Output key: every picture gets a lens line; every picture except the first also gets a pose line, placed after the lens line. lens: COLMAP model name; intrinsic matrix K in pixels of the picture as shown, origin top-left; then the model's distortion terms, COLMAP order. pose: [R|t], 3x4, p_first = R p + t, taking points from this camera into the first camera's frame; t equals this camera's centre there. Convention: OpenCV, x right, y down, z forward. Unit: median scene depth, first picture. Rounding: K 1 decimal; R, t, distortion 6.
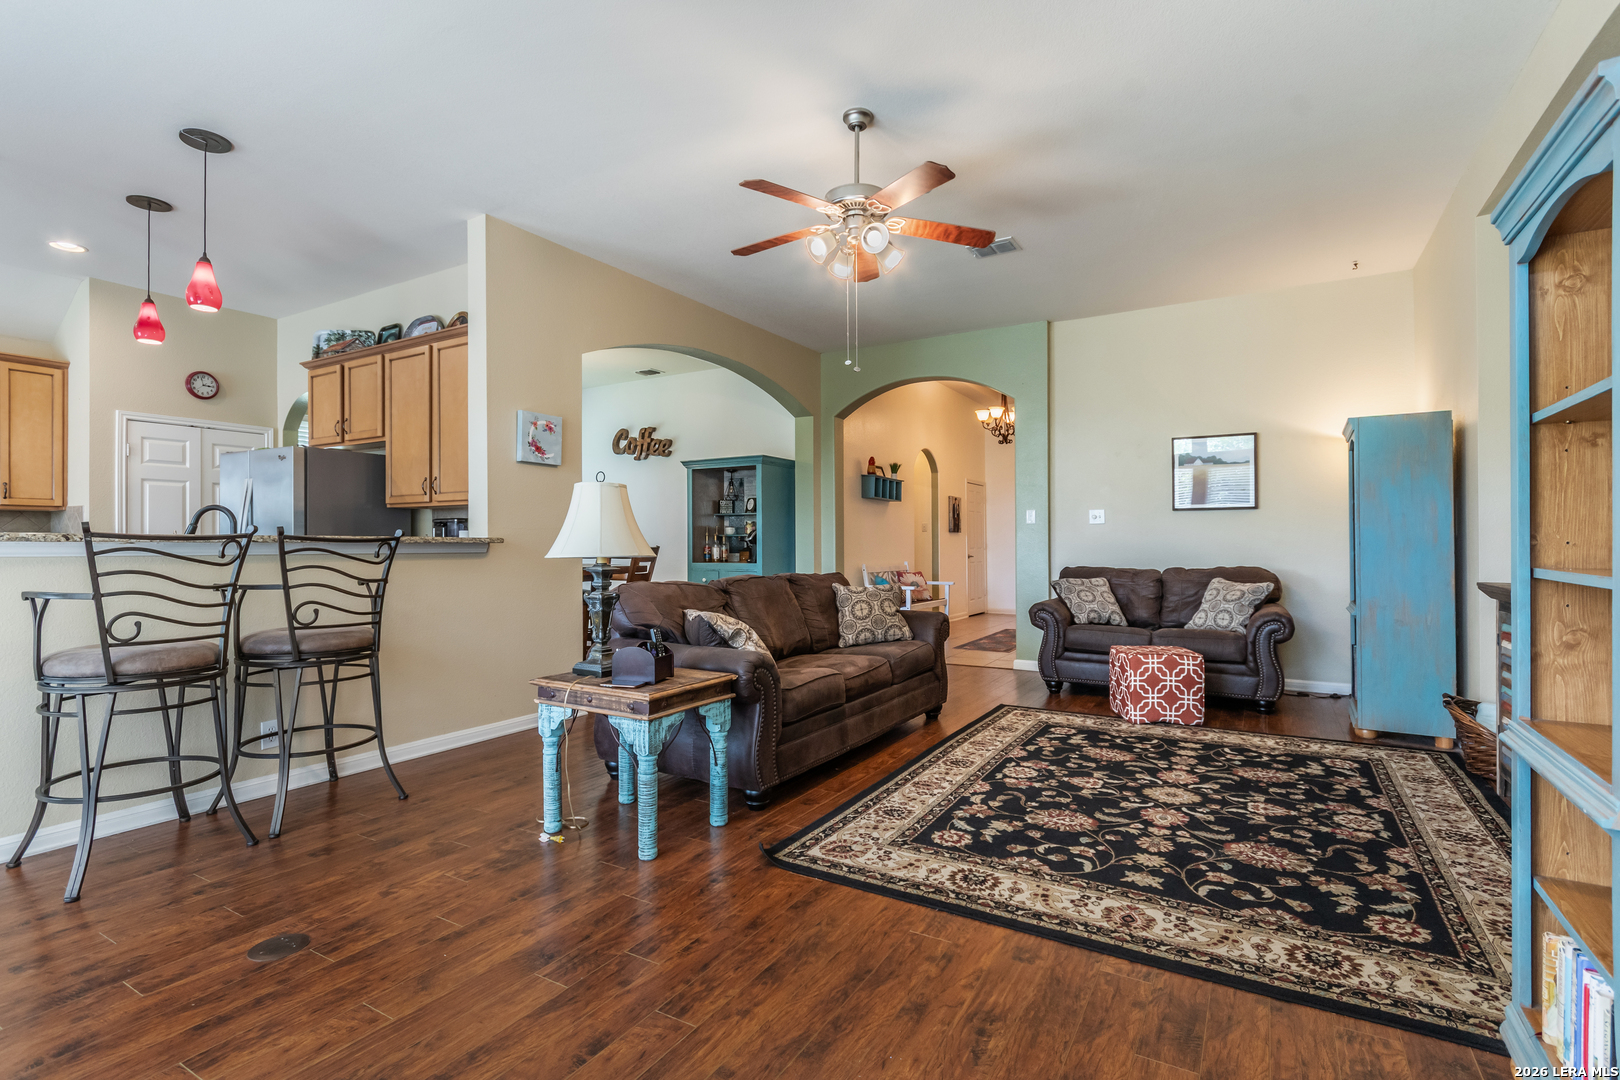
lens RADIAL K [[774.4, 0, 797.4], [0, 774.4, 542.5], [0, 0, 1]] dist [0.003647, -0.004875]
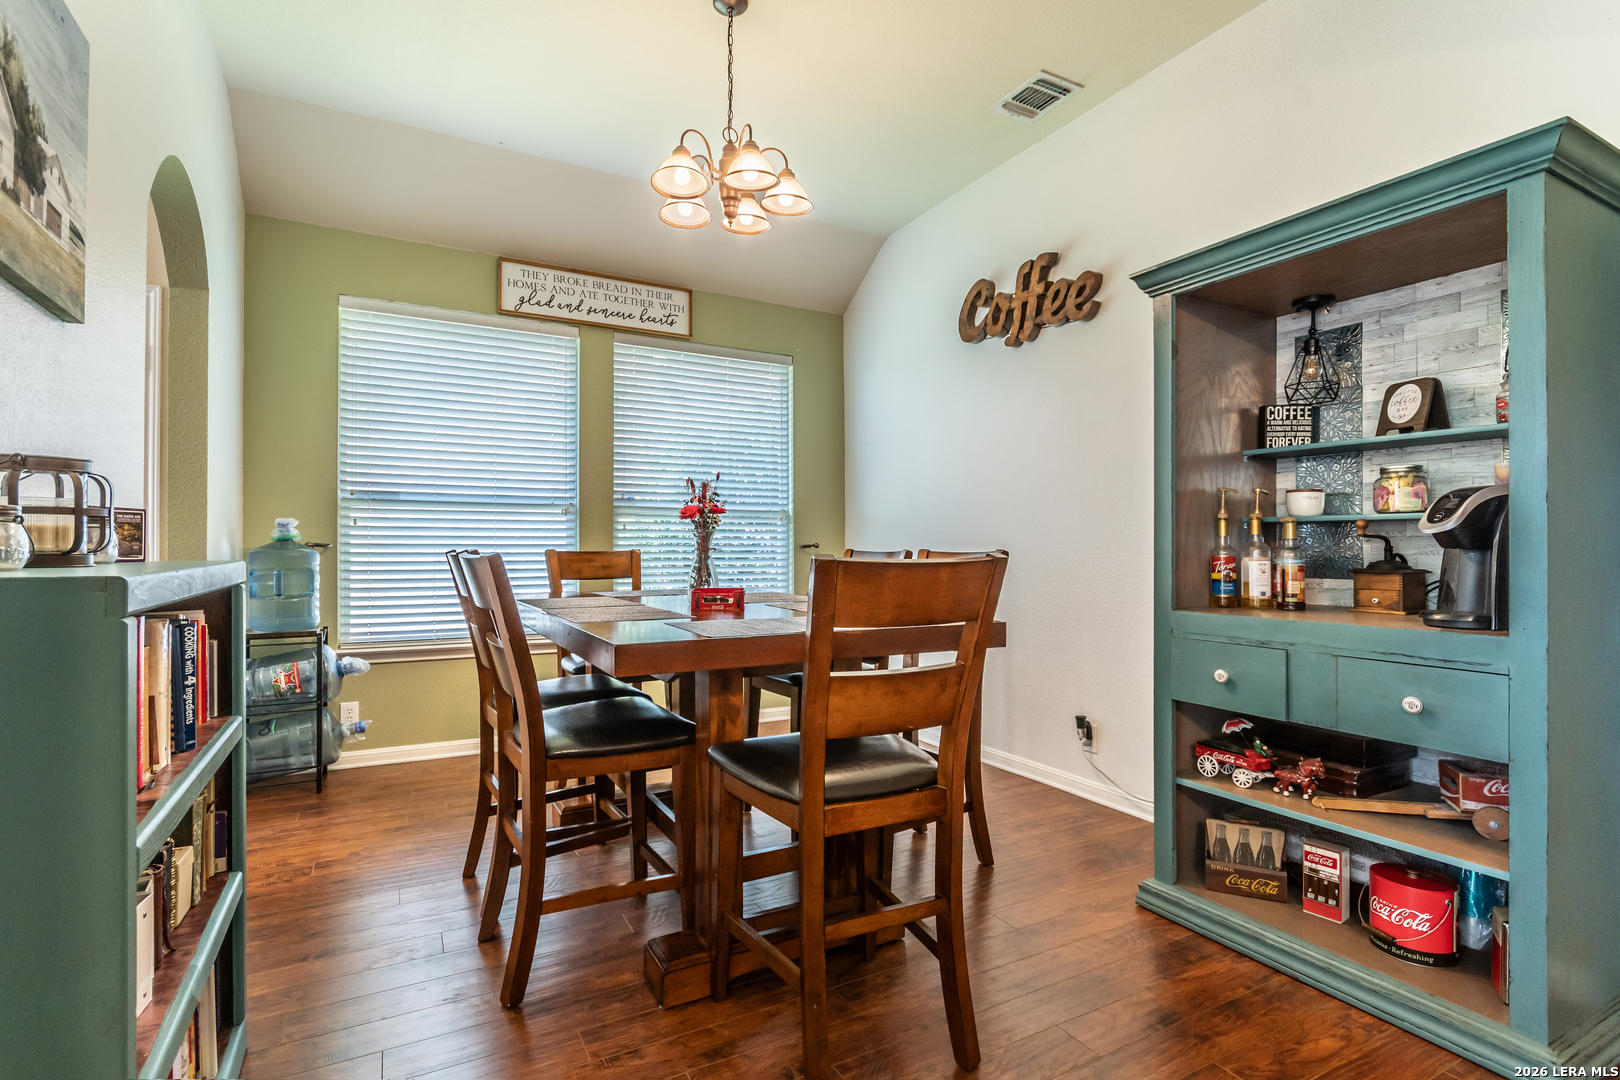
lens RADIAL K [[774.4, 0, 805.9], [0, 774.4, 547.2], [0, 0, 1]] dist [0.003647, -0.004875]
pose [[0.866628, 0.005191, -0.498928, -0.243894], [-0.002103, 0.999975, 0.006752, 0.000120], [0.498951, -0.004803, 0.866617, 1.499220]]
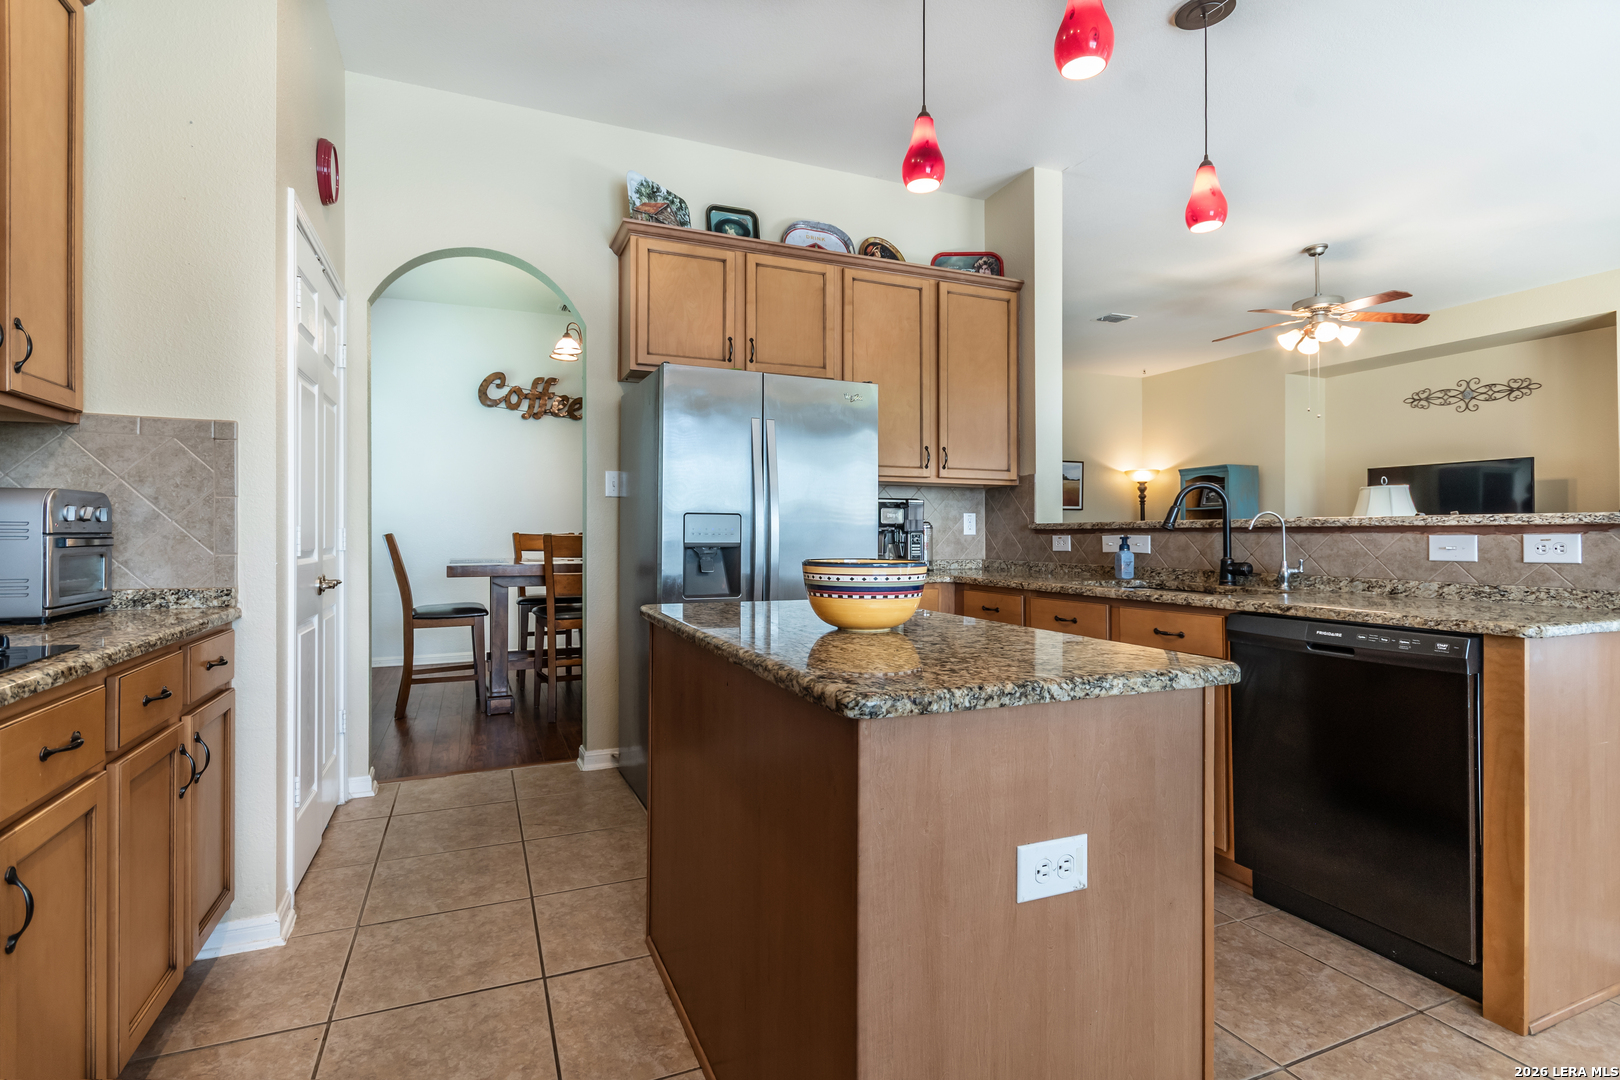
lens RADIAL K [[774.4, 0, 785.6], [0, 774.4, 529.8], [0, 0, 1]] dist [0.003647, -0.004875]
pose [[0.594588, 0.004880, 0.804016, -1.695194], [-0.002665, 0.999988, -0.004098, 0.010175], [-0.804026, 0.000295, 0.594594, 0.902889]]
